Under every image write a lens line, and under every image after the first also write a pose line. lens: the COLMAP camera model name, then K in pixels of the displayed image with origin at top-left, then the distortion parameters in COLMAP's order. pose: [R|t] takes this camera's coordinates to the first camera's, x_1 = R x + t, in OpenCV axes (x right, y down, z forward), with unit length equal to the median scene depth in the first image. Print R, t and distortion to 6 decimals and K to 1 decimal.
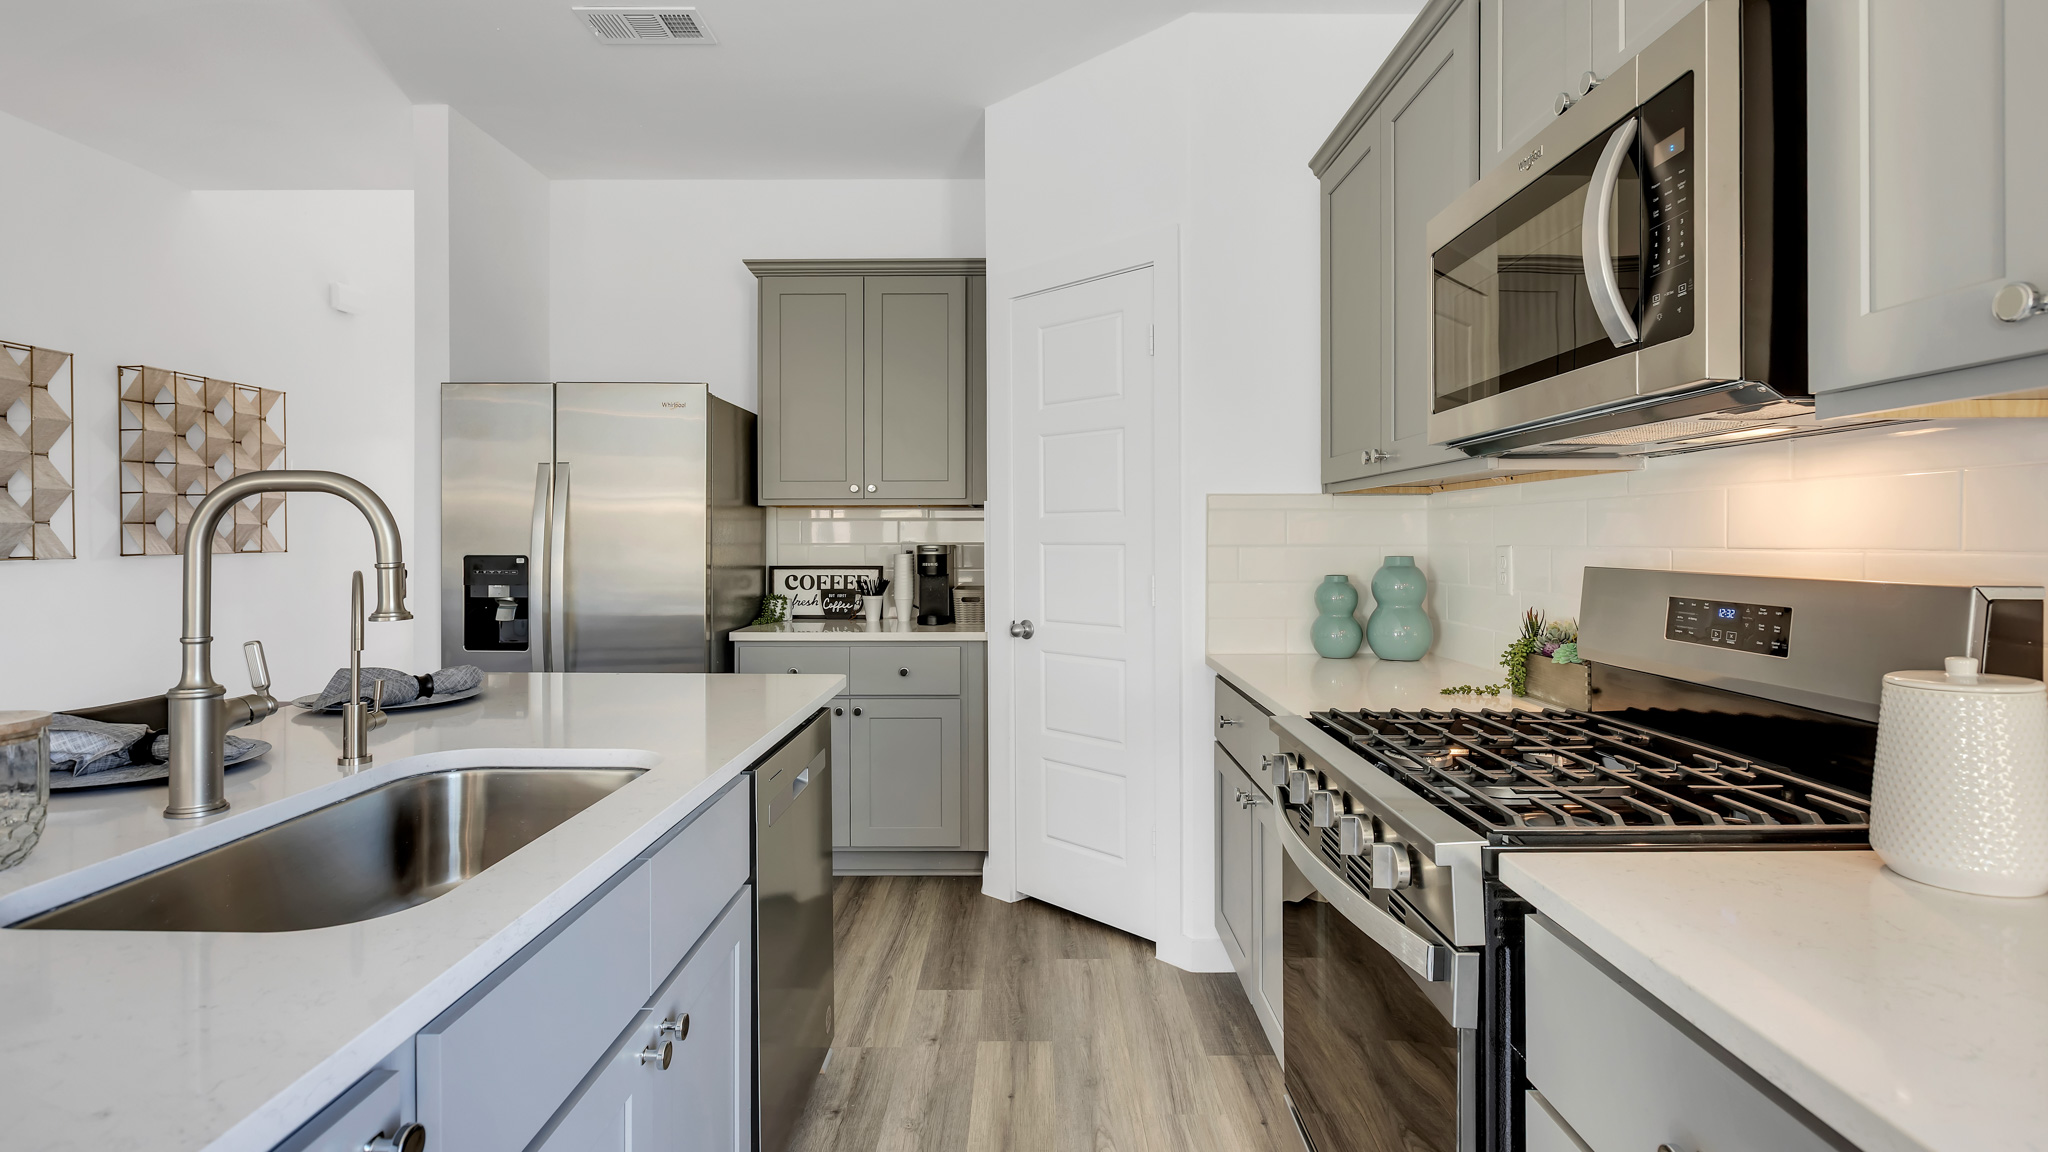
lens RADIAL K [[989.0, 0, 993.2], [0, 989.0, 526.4], [0, 0, 1]] dist [-0.007390, -0.000595]
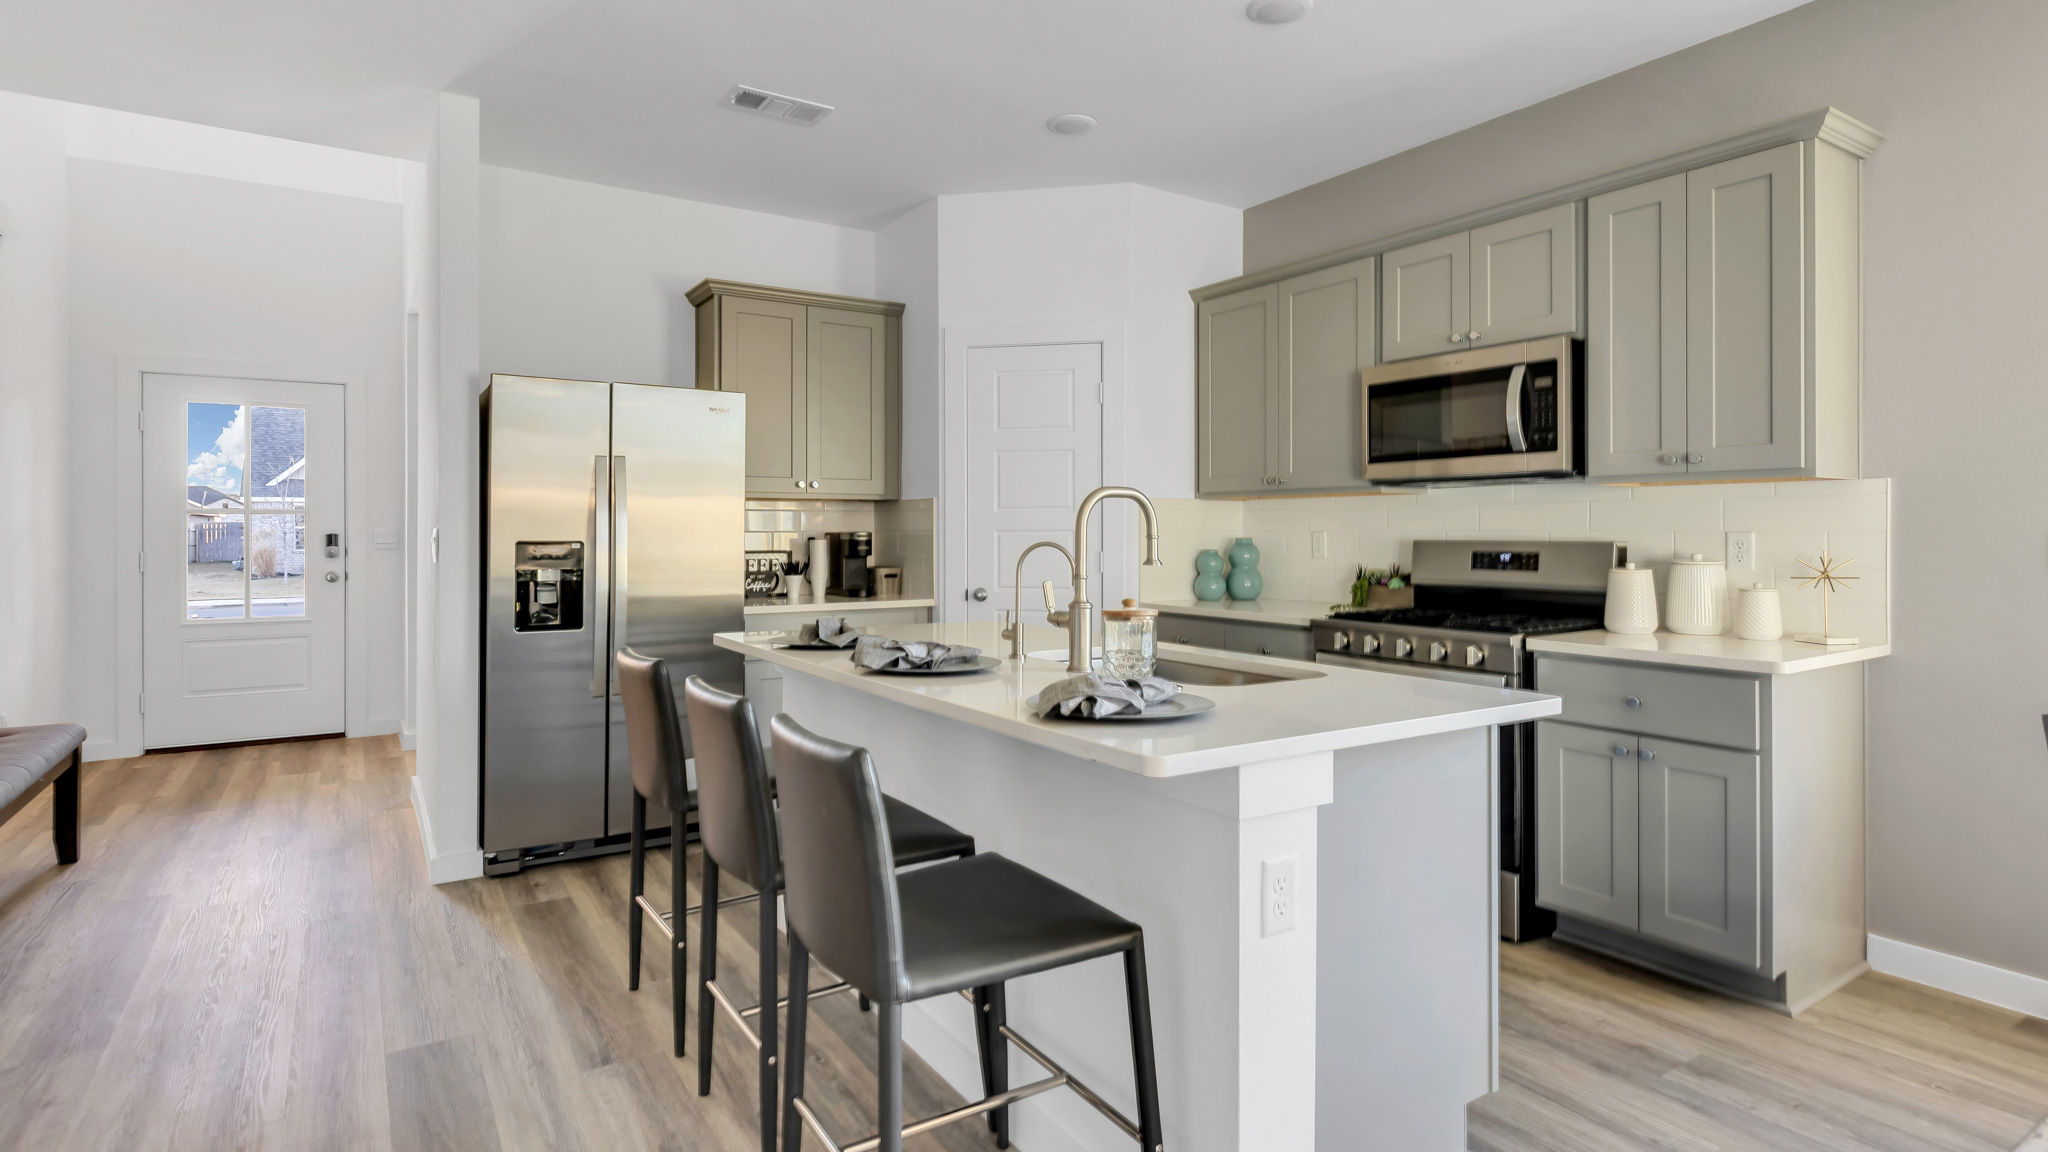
lens RADIAL K [[989.0, 0, 1025.3], [0, 989.0, 522.4], [0, 0, 1]] dist [-0.007390, -0.000595]
pose [[0.842412, 0.005175, 0.538810, -0.614027], [-0.006952, 0.999975, 0.001266, 0.004027], [-0.538790, -0.004812, 0.842427, -0.160963]]
